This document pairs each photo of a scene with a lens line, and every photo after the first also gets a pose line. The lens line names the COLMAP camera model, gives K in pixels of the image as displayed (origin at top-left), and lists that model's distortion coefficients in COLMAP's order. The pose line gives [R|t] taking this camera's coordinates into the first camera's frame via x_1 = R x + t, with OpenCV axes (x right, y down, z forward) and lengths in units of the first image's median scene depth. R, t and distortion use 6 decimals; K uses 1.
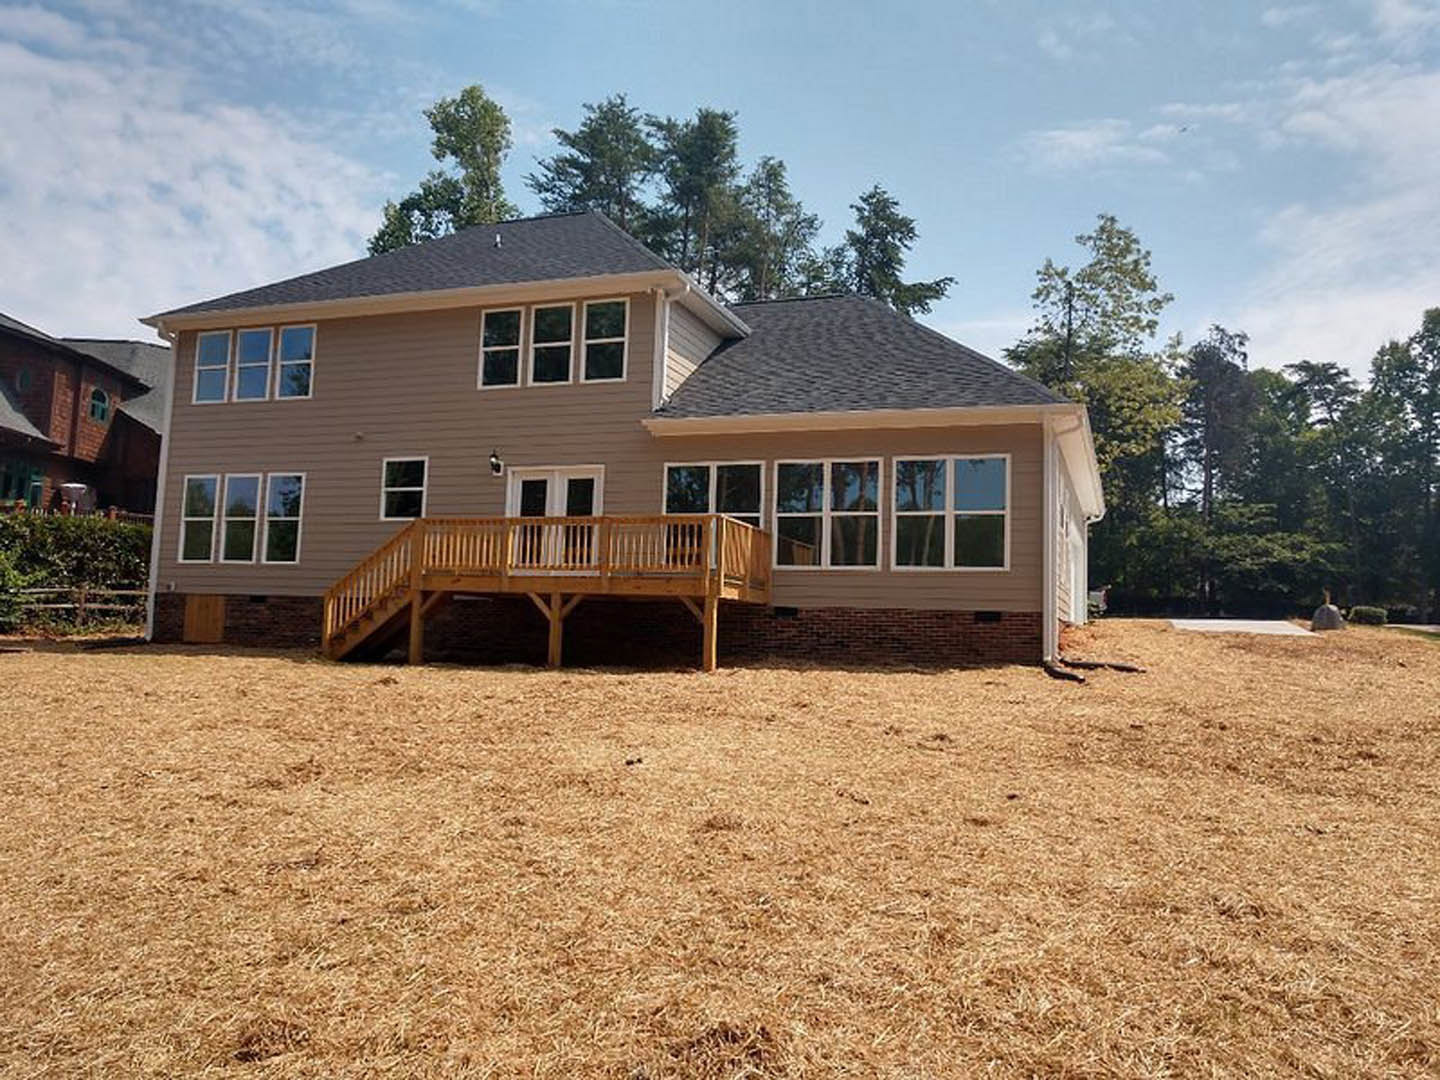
lens RADIAL K [[1093.1, 0, 720.0], [0, 1093.1, 540.0], [0, 0, 1]] dist [0.002070, 0.006235]
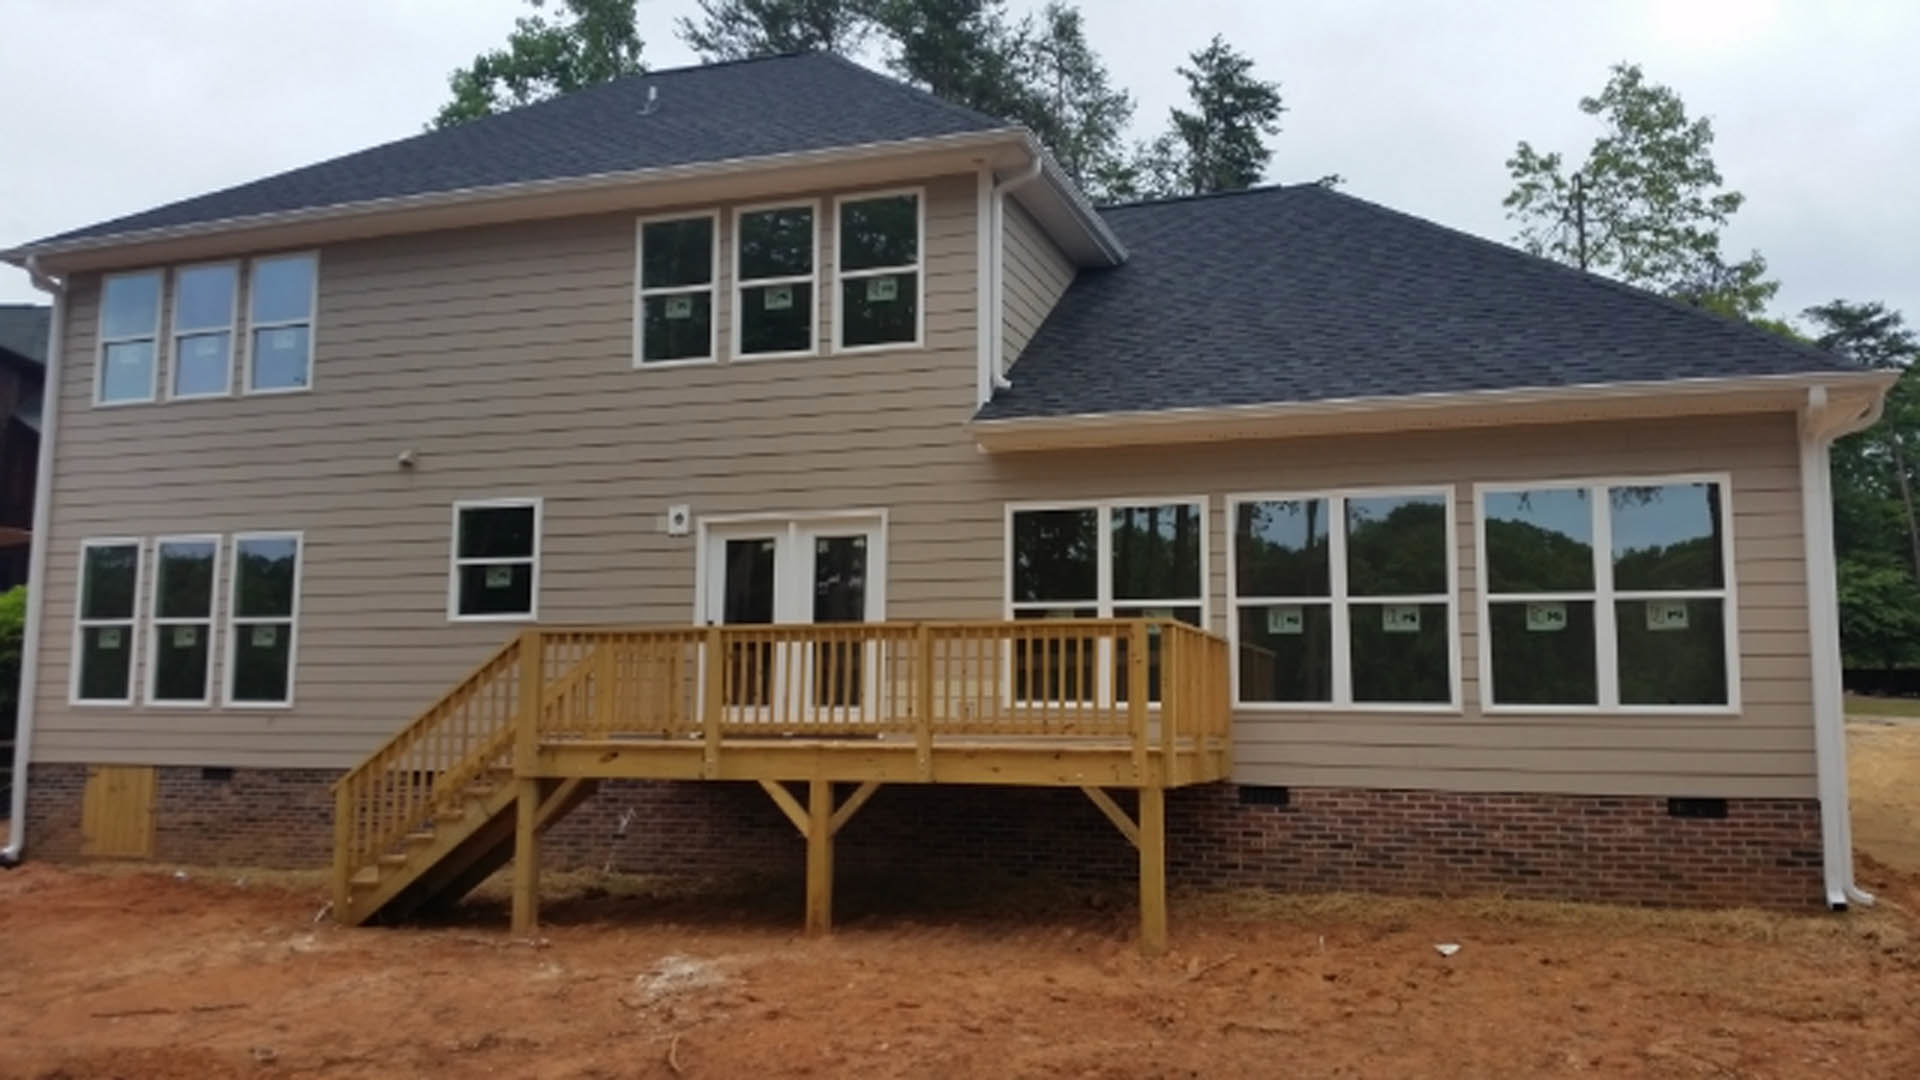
lens RADIAL K [[1560.7, 0, 960.0], [0, 1560.7, 540.0], [0, 0, 1]] dist [0.102732, -0.208602]
pose [[0.999650, -0.022200, 0.014385, -0.072749], [0.022566, 0.999411, -0.025839, -0.030344], [-0.013803, 0.026155, 0.999563, 0.229300]]
